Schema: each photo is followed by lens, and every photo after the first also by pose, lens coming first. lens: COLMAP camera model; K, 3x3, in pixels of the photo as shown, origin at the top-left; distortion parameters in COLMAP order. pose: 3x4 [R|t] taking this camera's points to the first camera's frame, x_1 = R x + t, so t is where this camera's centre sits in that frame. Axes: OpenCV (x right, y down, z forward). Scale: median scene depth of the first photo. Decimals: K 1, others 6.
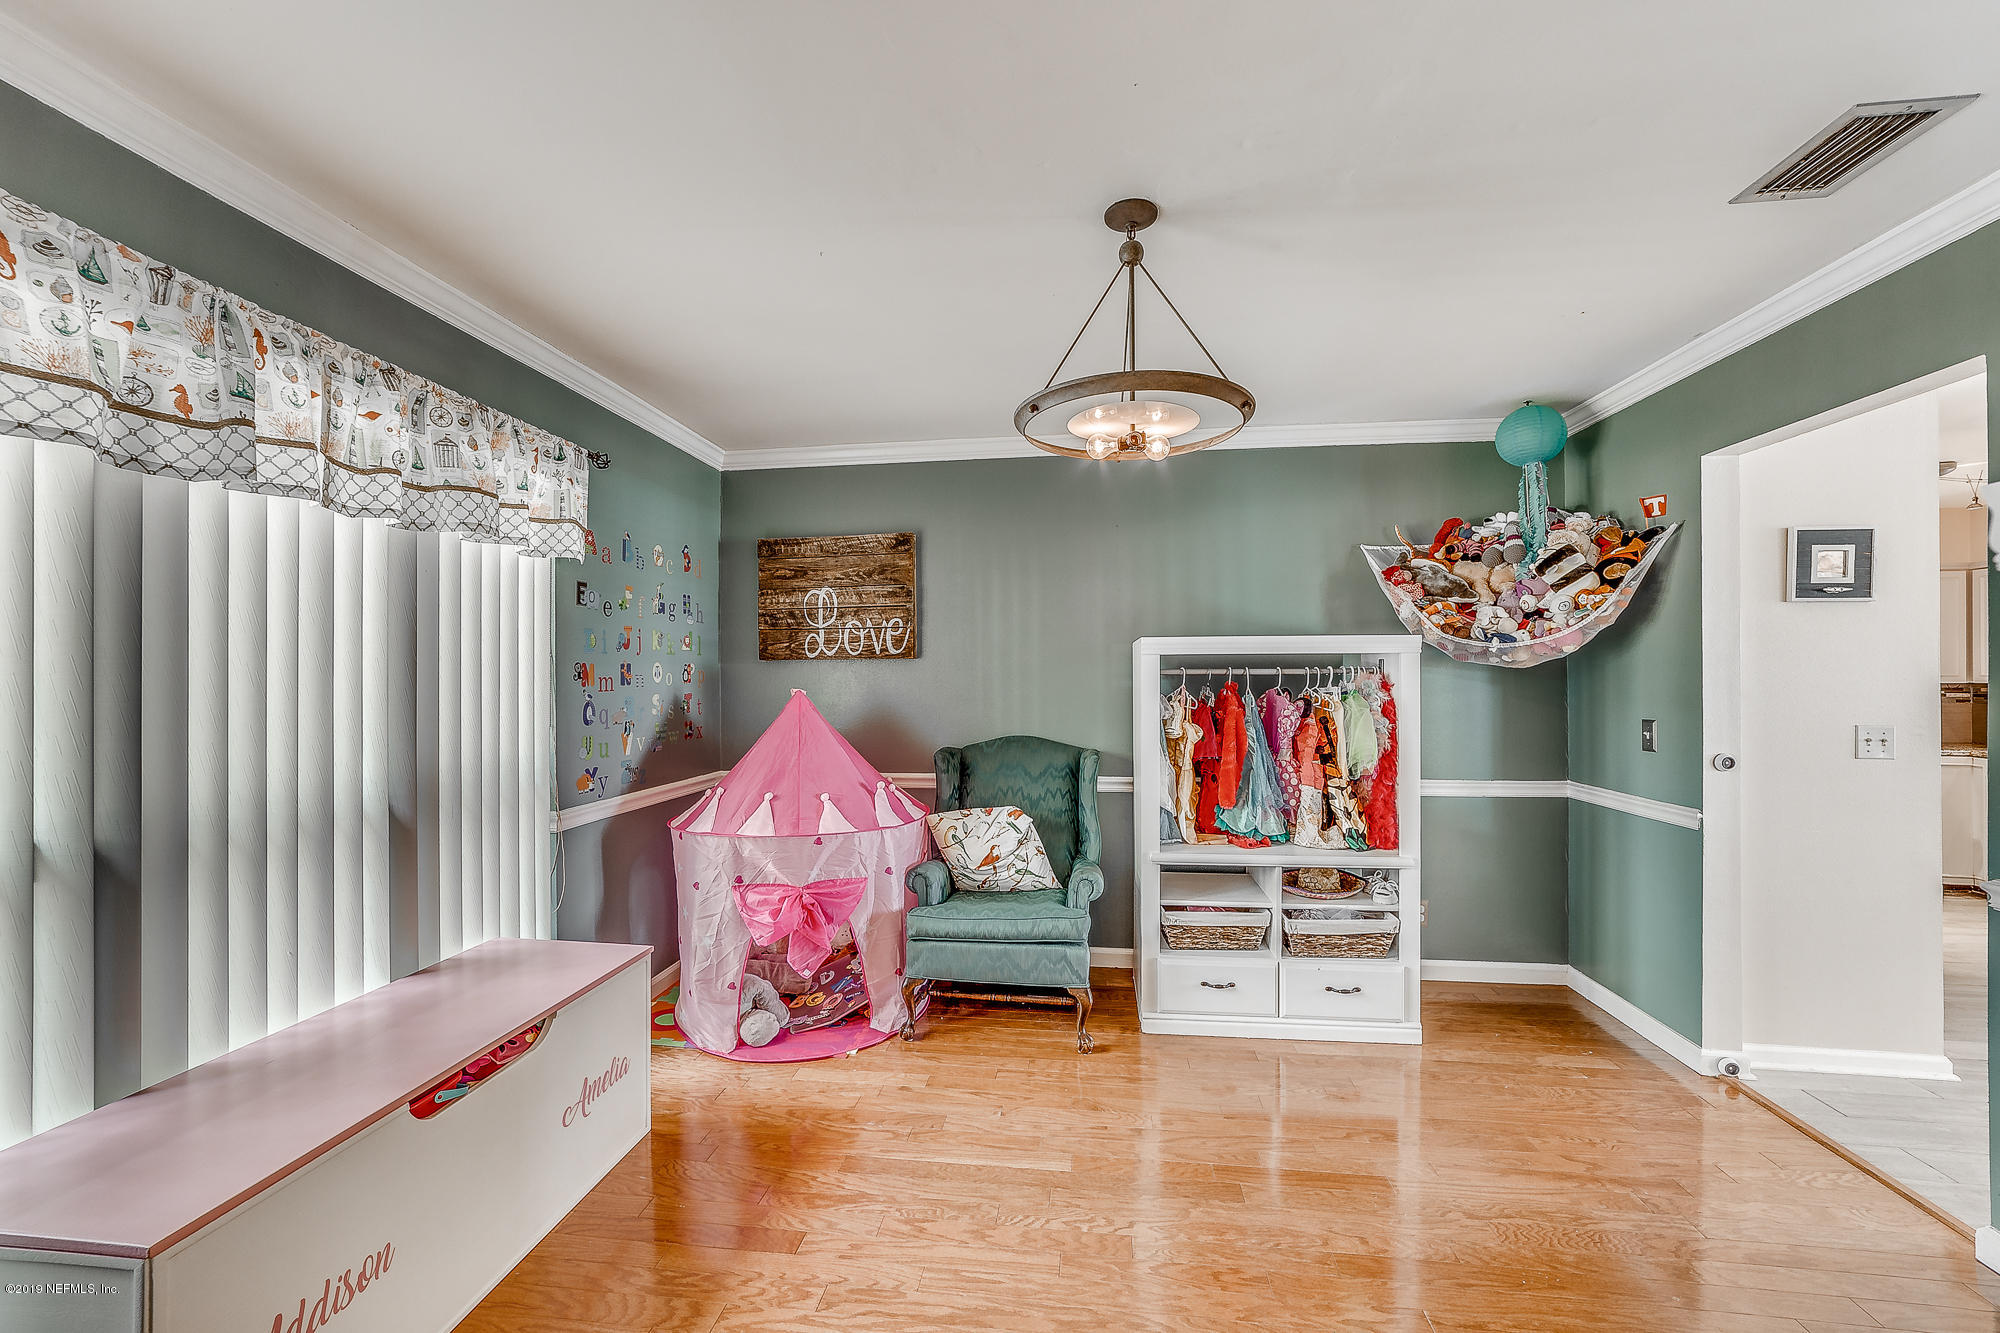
lens RADIAL K [[778.6, 0, 1000.0], [0, 778.6, 666.5], [0, 0, 1]] dist [-0.015311, 0.000085]
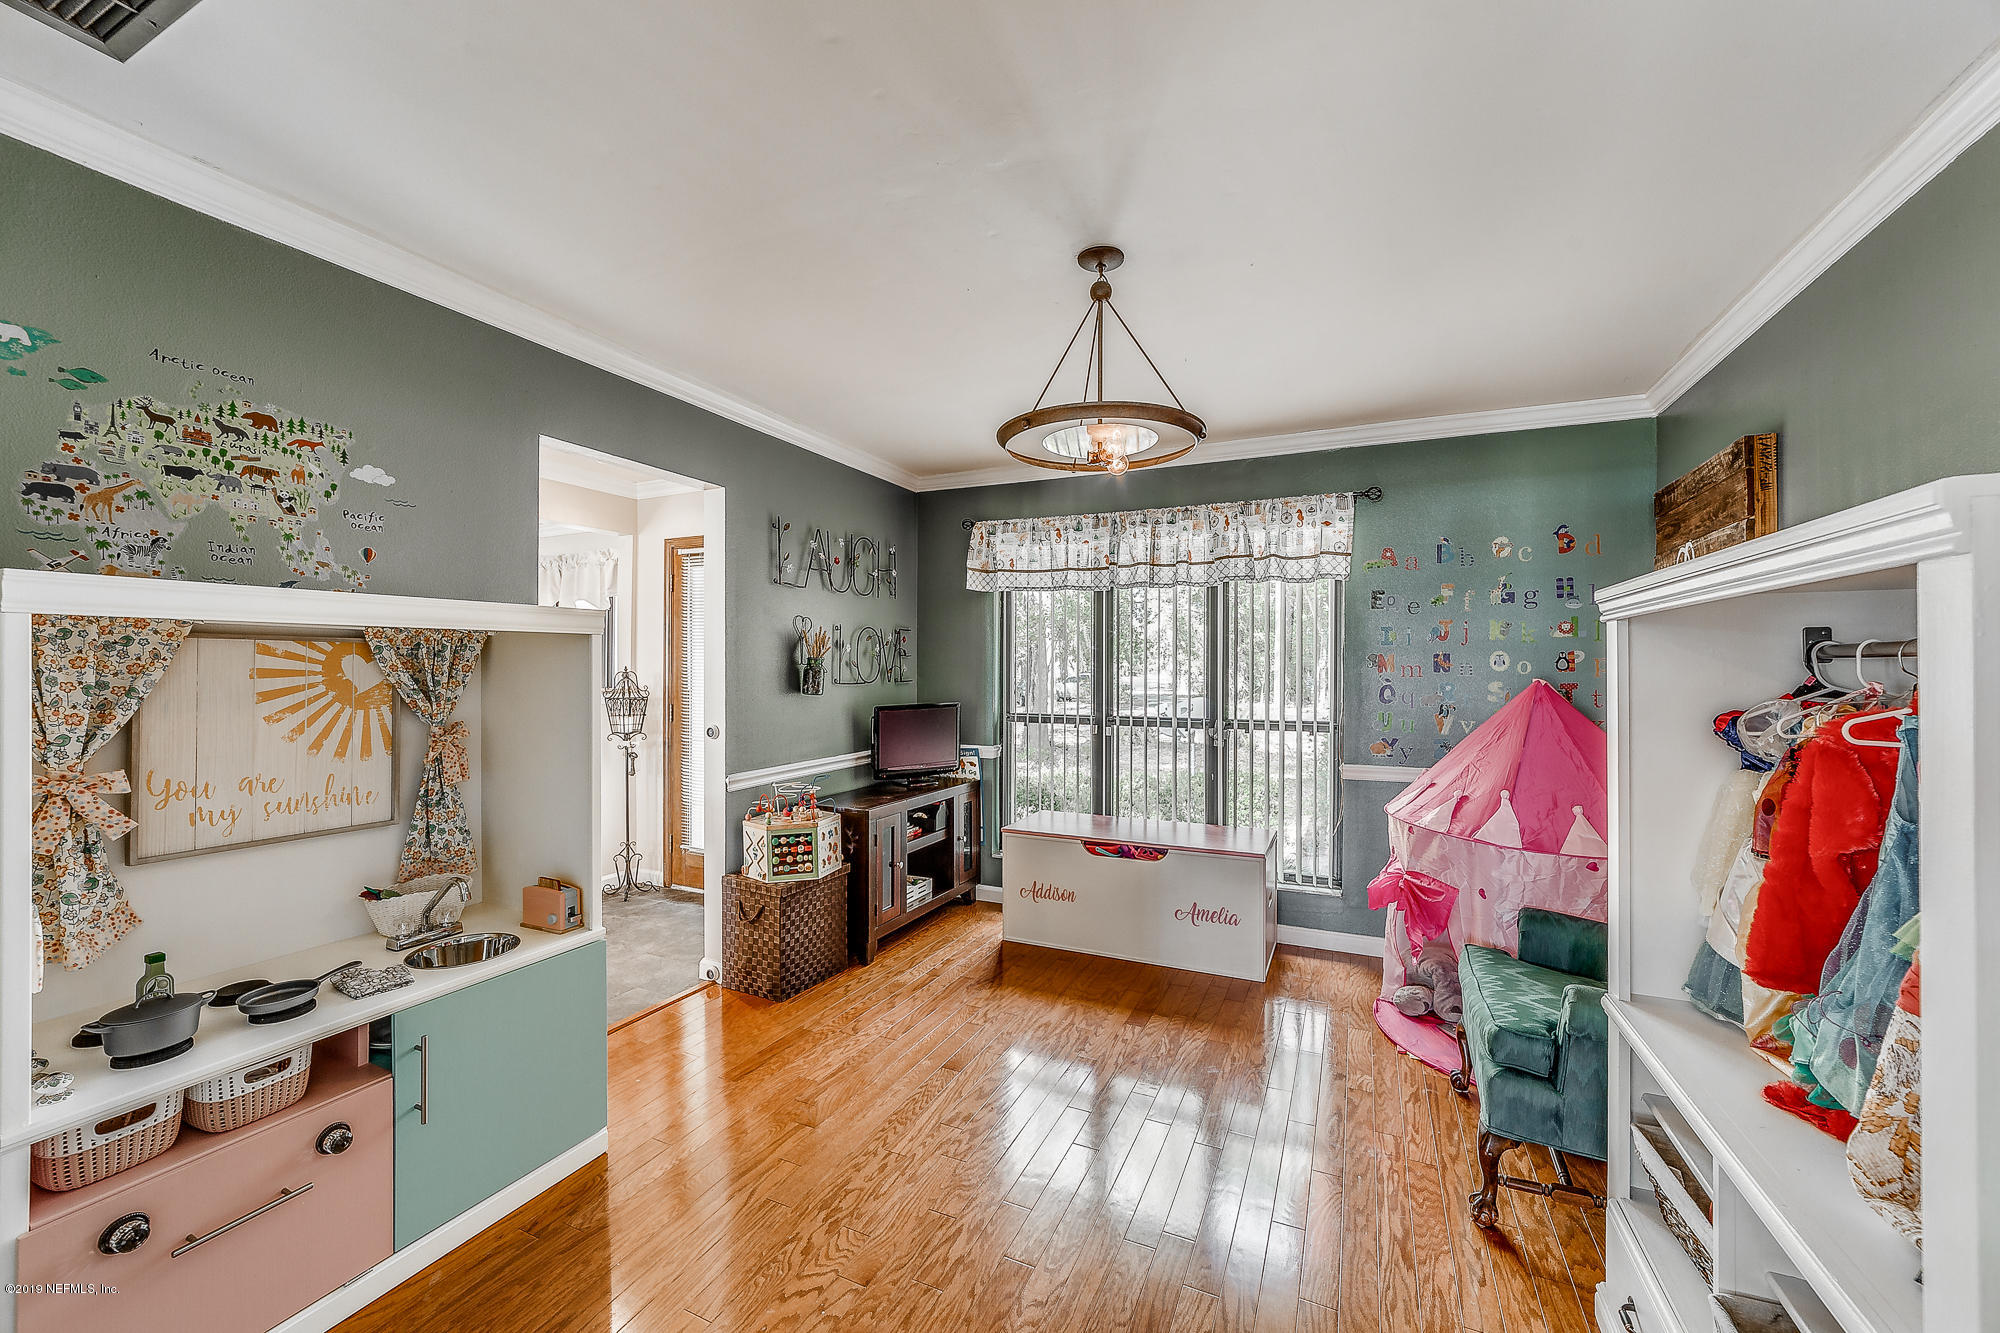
lens RADIAL K [[778.6, 0, 1000.0], [0, 778.6, 666.5], [0, 0, 1]] dist [-0.015311, 0.000085]
pose [[-0.316882, -0.017472, -0.948304, 1.116602], [0.004830, 0.999788, -0.020034, 0.048877], [0.948453, -0.010929, -0.316730, 1.055251]]
